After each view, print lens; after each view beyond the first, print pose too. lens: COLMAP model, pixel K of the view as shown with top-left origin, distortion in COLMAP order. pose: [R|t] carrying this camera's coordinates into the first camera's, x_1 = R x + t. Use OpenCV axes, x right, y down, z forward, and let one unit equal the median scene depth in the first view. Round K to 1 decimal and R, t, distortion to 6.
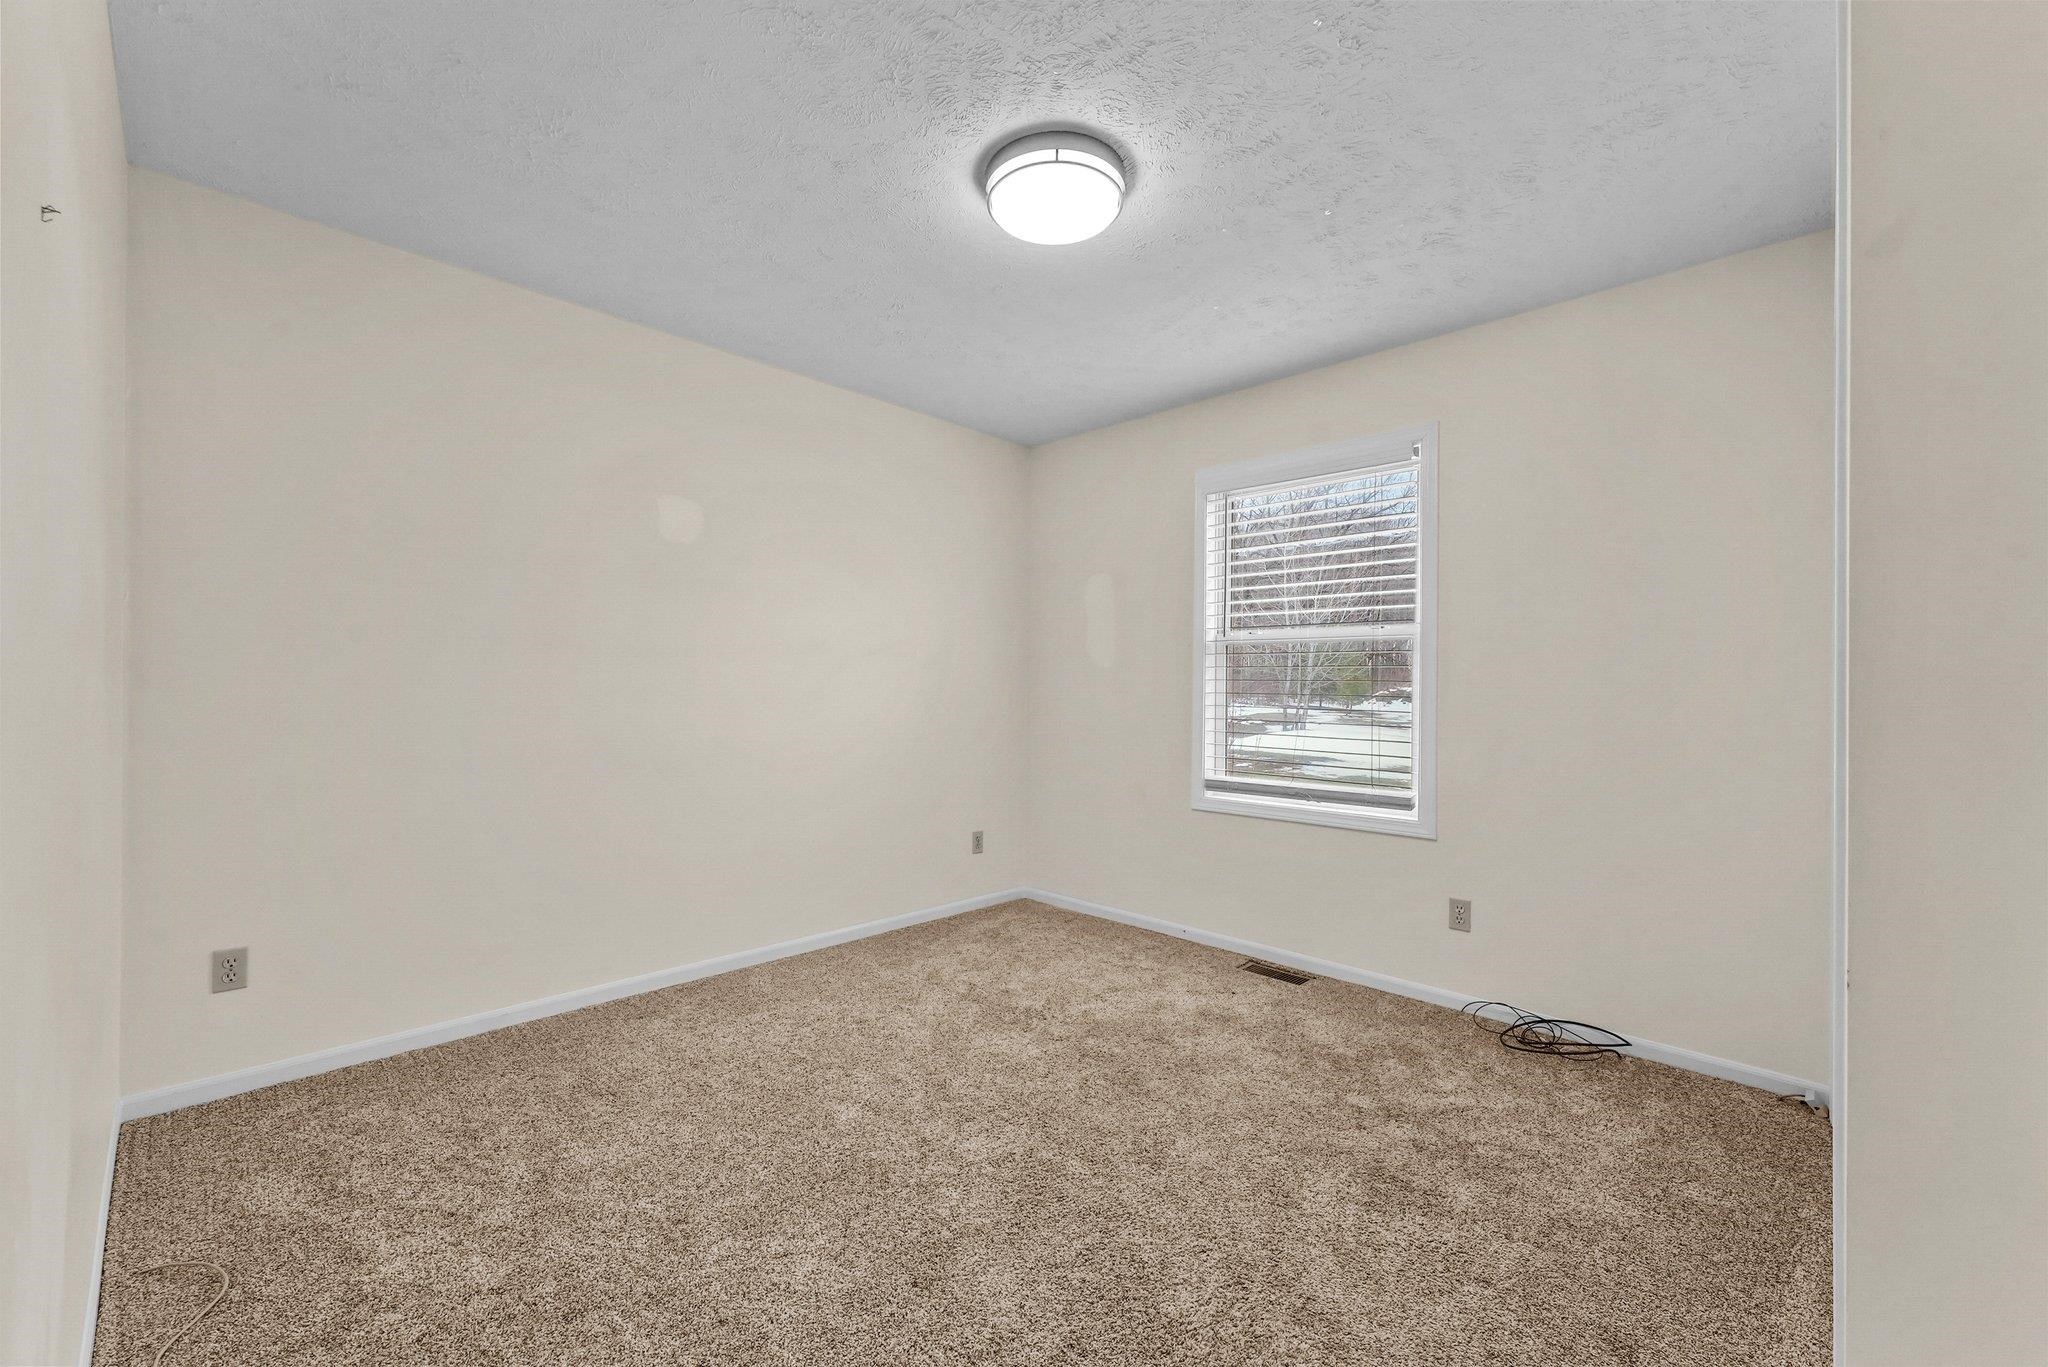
lens RADIAL K [[842.9, 0, 1026.8], [0, 842.9, 681.1], [0, 0, 1]] dist [-0.001519, -0.000498]
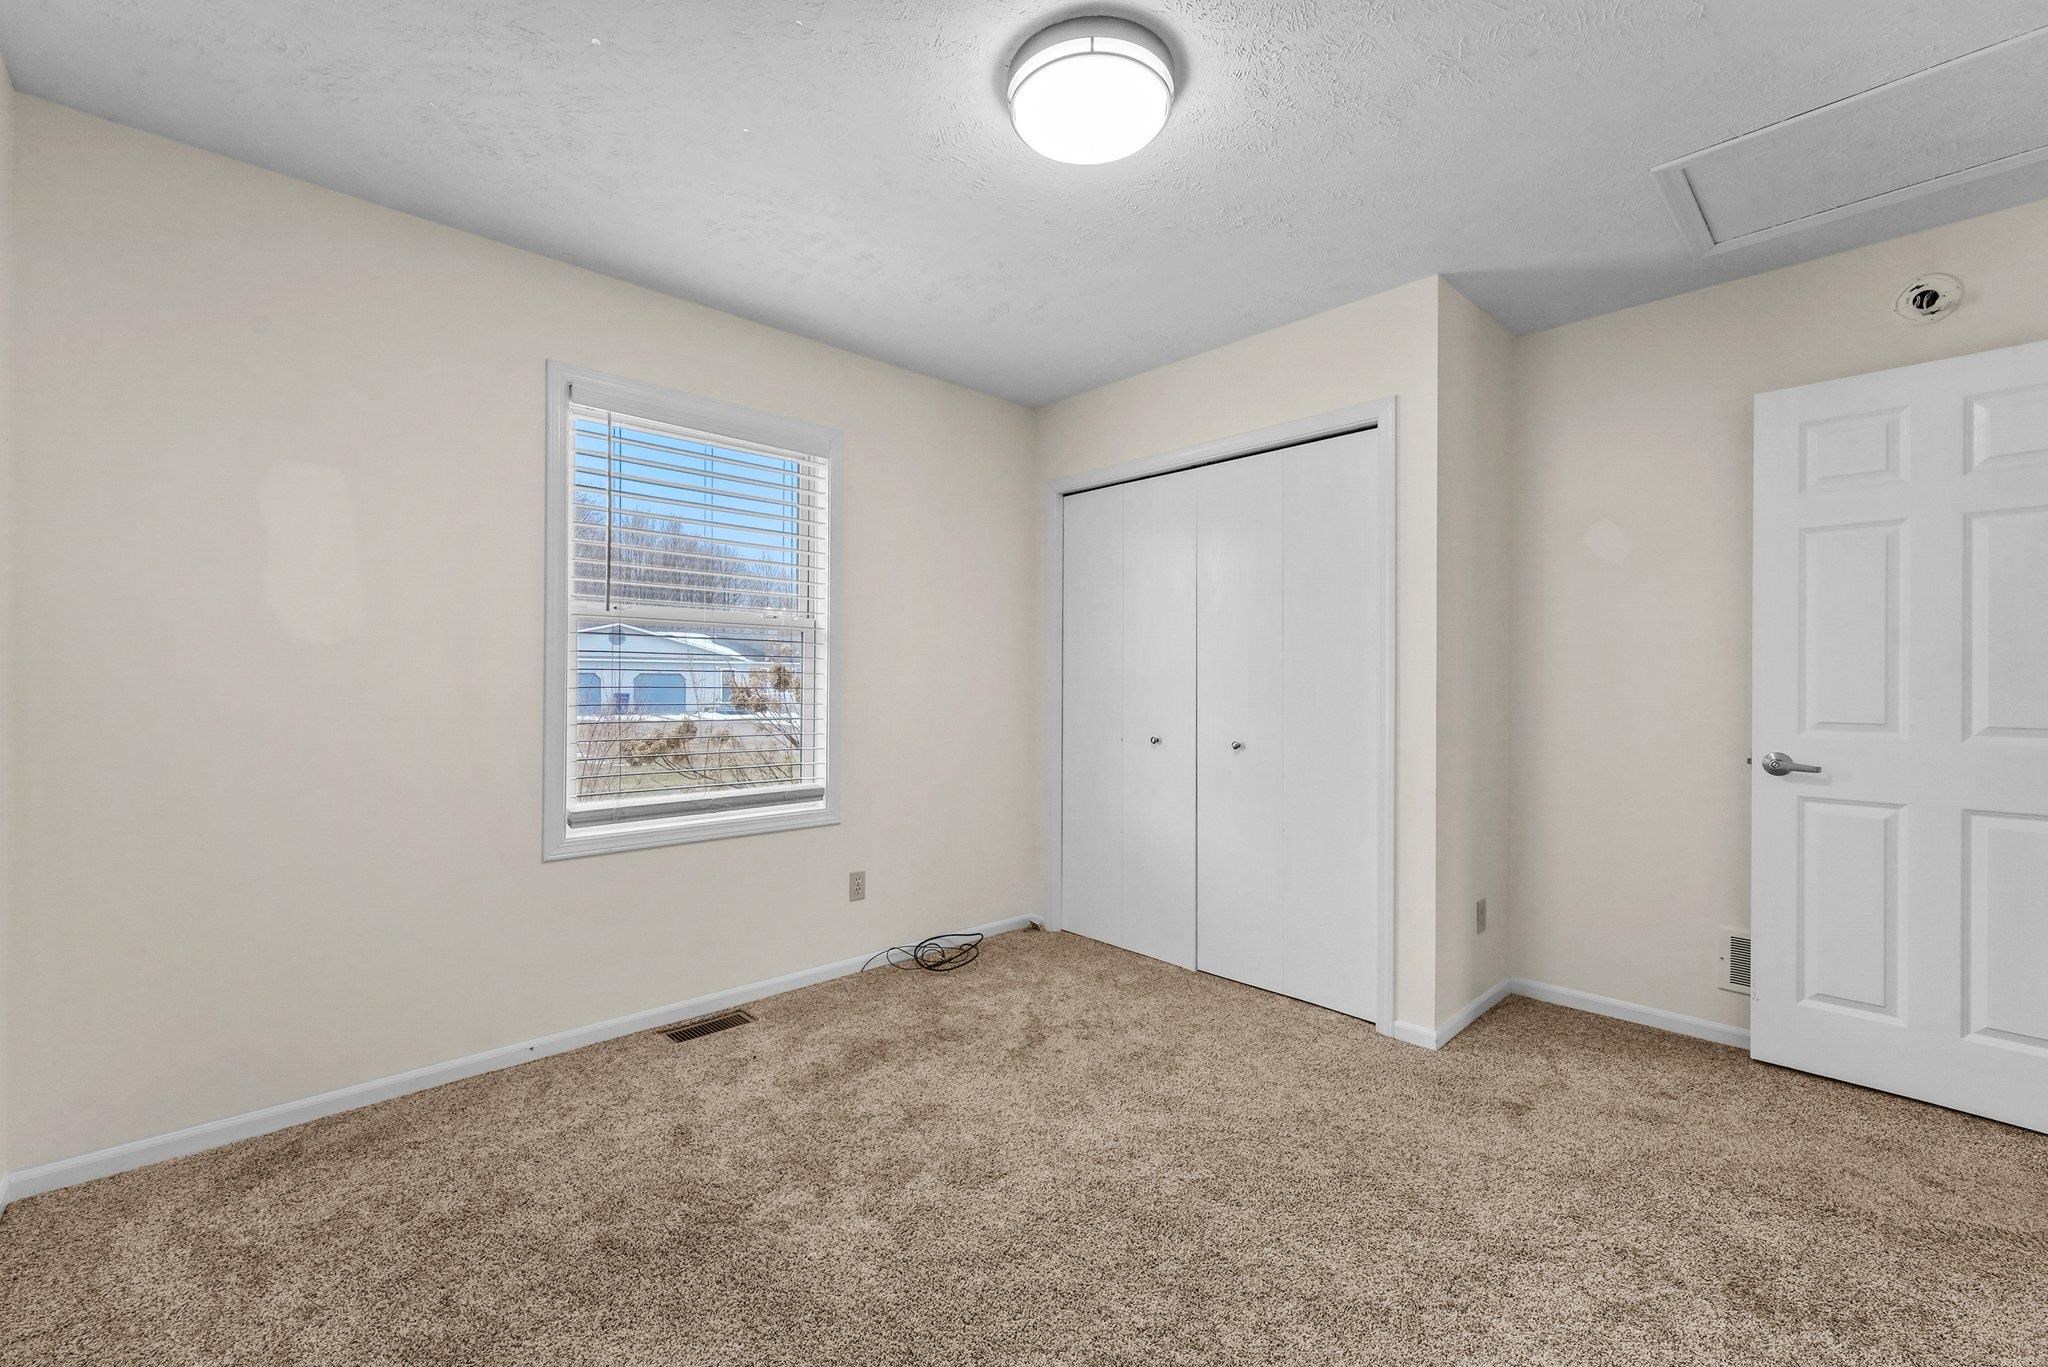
lens RADIAL K [[842.9, 0, 1026.6], [0, 842.9, 685.5], [0, 0, 1]] dist [-0.001519, -0.000498]
pose [[0.034469, -0.010107, 0.999355, -0.555951], [-0.007208, 0.999920, 0.010362, 0.002536], [-0.999380, -0.007561, 0.034394, 0.717788]]
